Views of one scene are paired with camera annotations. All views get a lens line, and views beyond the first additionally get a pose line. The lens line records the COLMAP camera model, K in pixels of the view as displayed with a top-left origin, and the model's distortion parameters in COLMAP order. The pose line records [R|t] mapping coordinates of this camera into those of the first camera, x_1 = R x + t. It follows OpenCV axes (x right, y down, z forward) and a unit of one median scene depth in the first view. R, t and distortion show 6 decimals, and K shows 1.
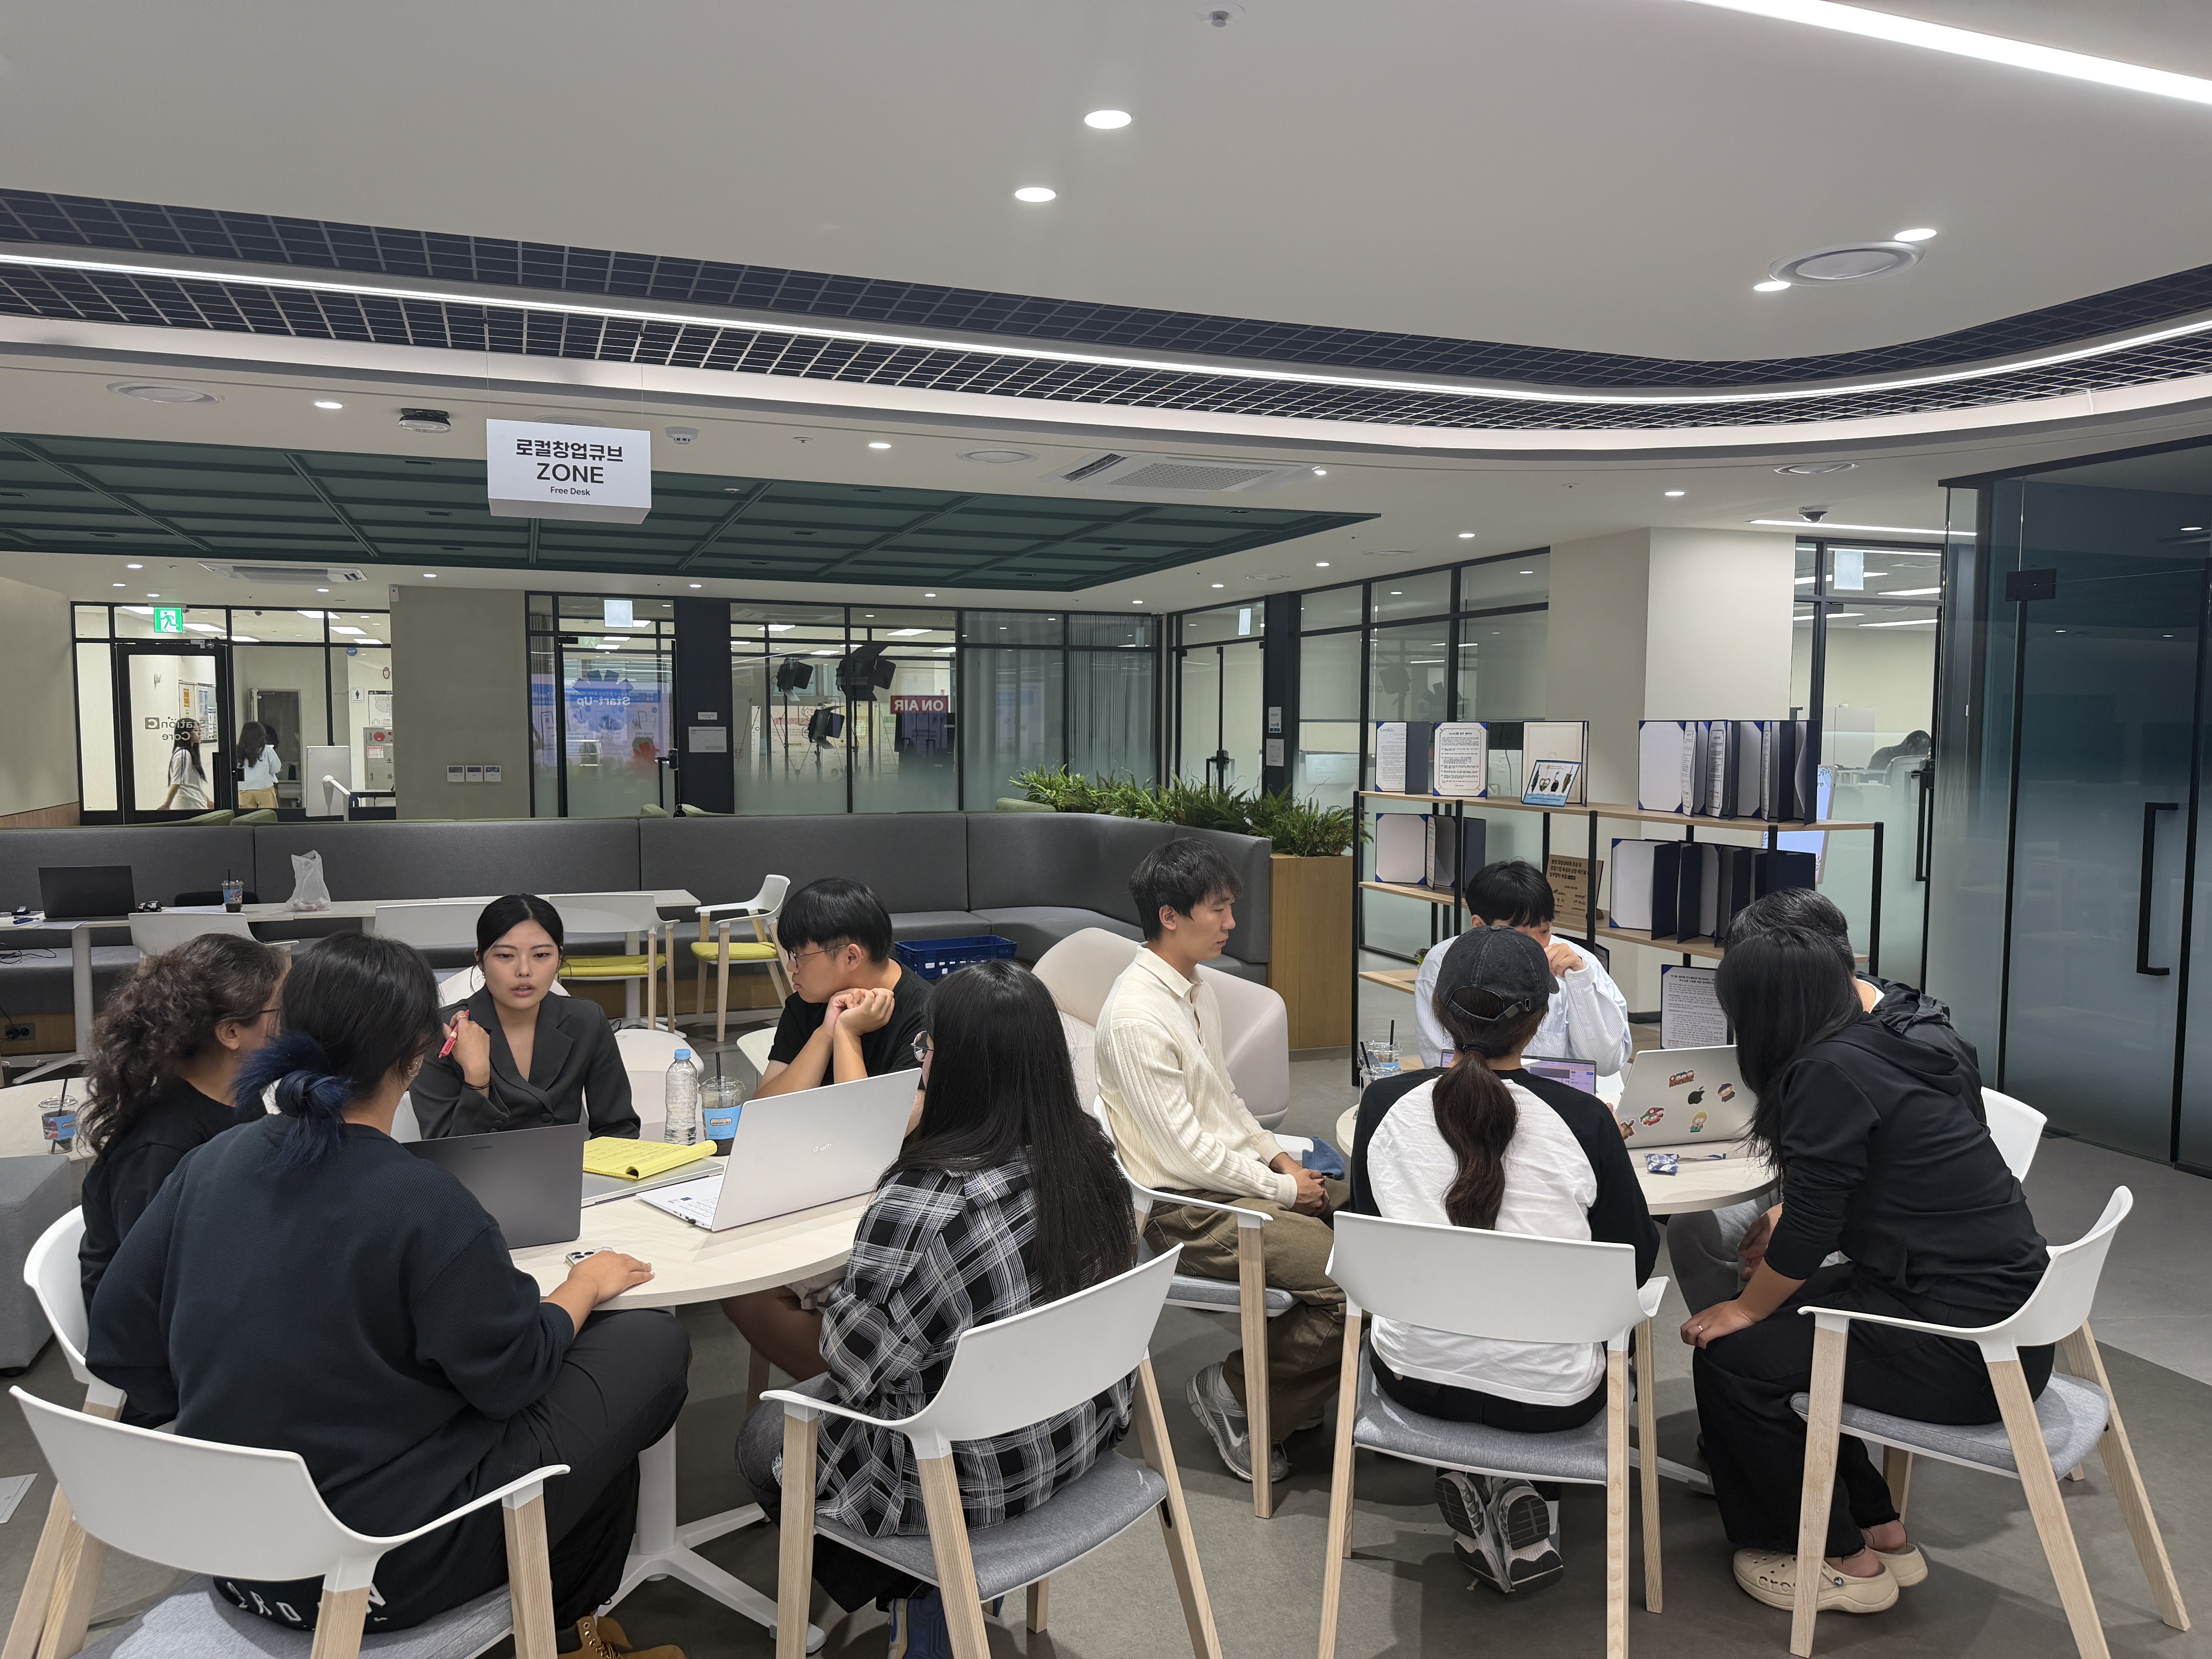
lens RADIAL K [[1551.4, 0, 1116.6], [0, 1551.4, 832.7], [0, 0, 1]] dist [0.086374, -0.122858]
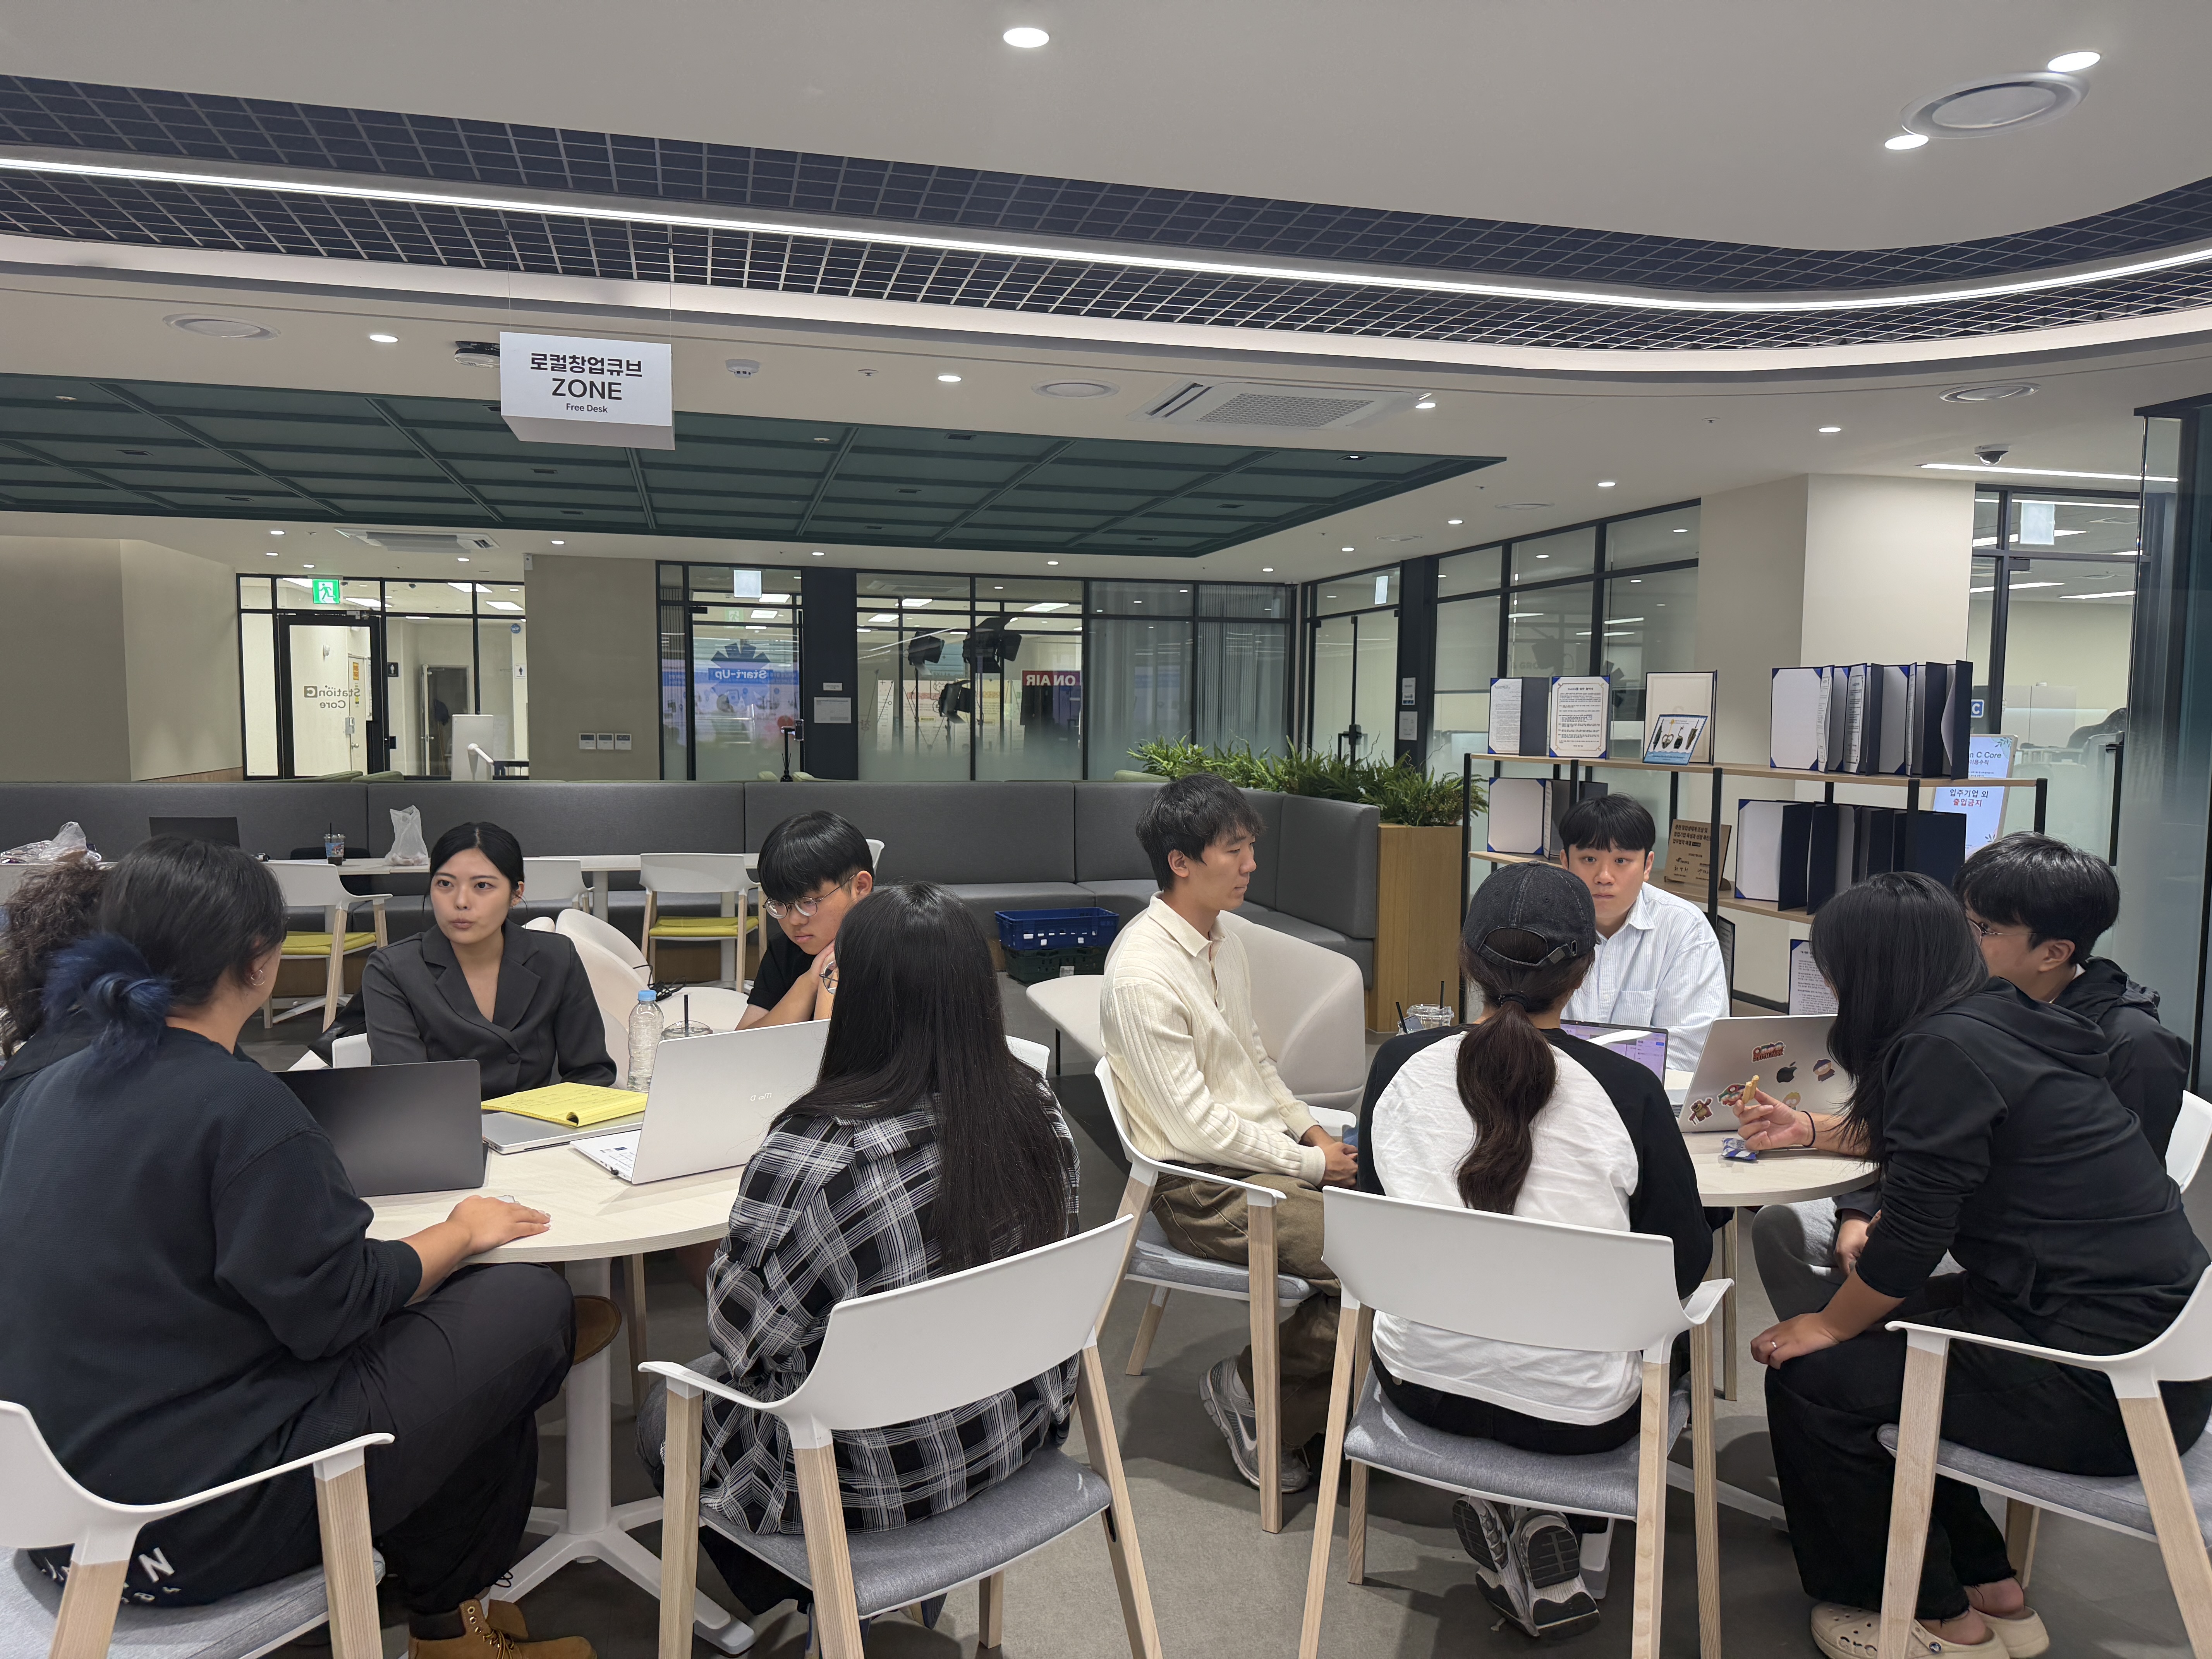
lens RADIAL K [[1557.1, 0, 1122.8], [0, 1557.1, 833.3], [0, 0, 1]] dist [0.050764, -0.055015]
pose [[0.994789, 0.014150, -0.100973, 0.088816], [-0.013497, 0.999883, 0.007147, 0.033969], [0.101063, -0.005747, 0.994863, 0.104714]]
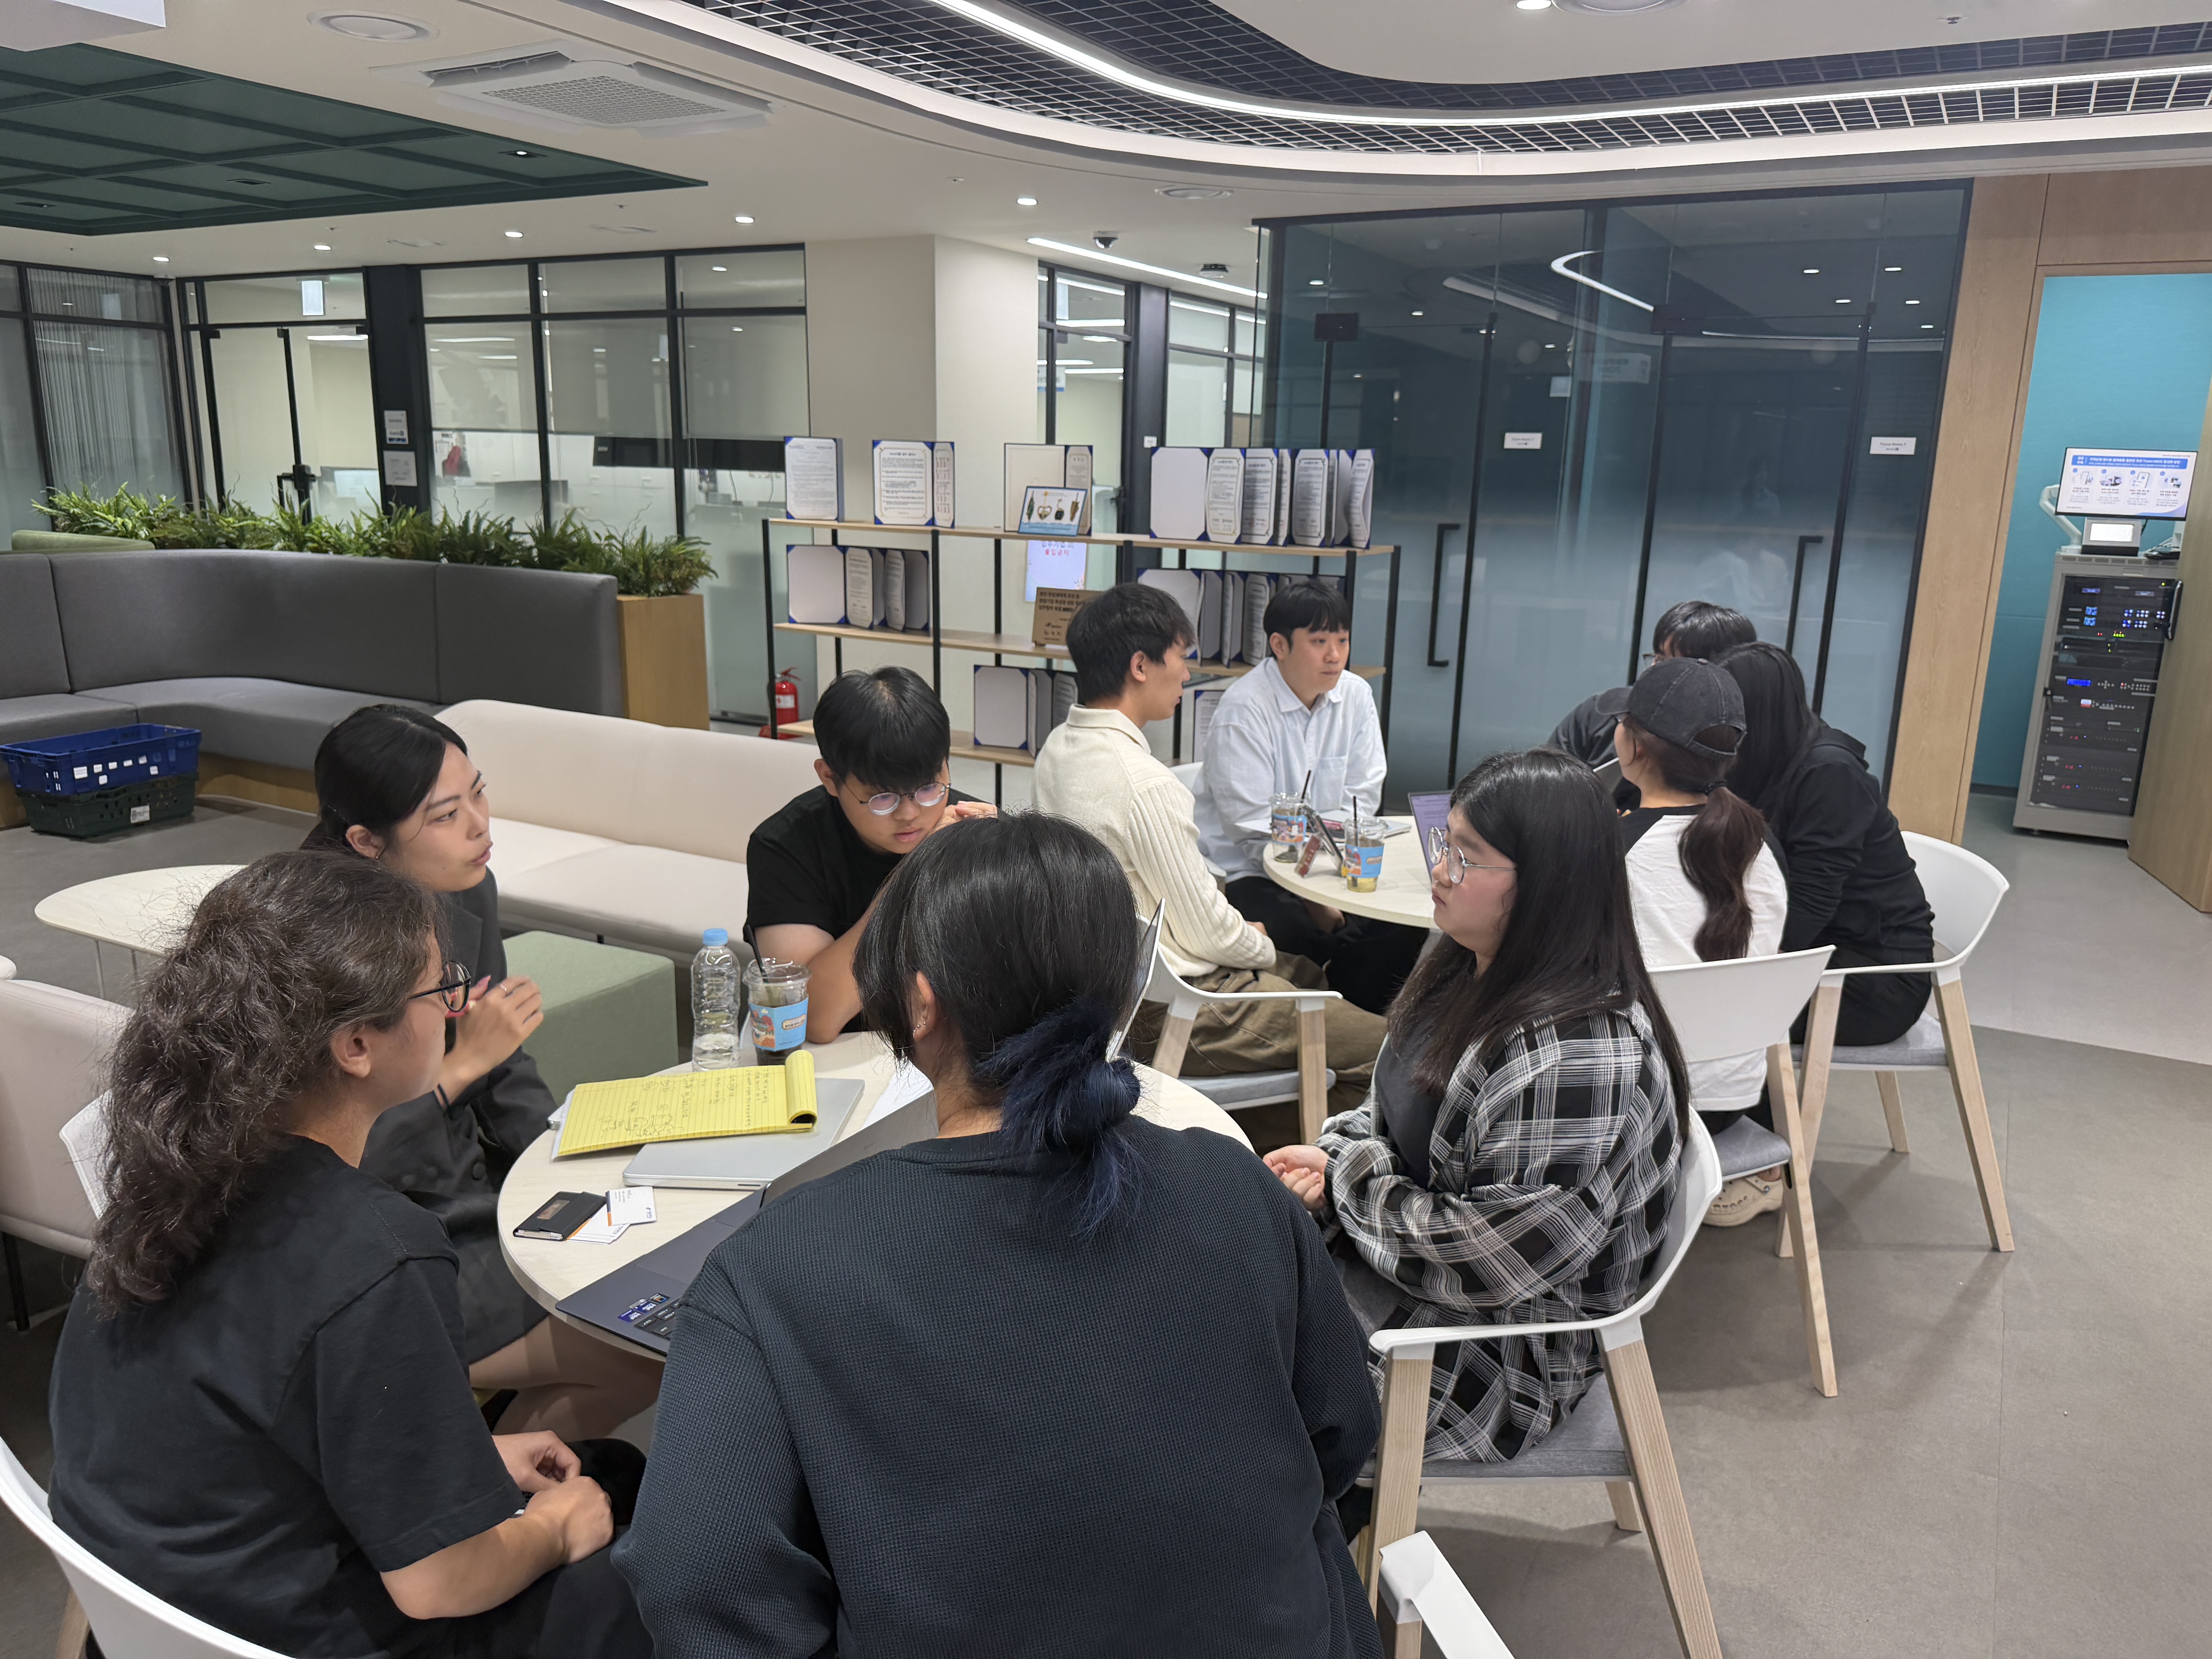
lens RADIAL K [[1557.1, 0, 1122.8], [0, 1557.1, 833.3], [0, 0, 1]] dist [0.050764, -0.055015]
pose [[0.767173, -0.135149, 0.627042, -0.527664], [0.024169, 0.982948, 0.182288, -0.017311], [-0.640985, -0.124692, 0.757357, 0.373618]]
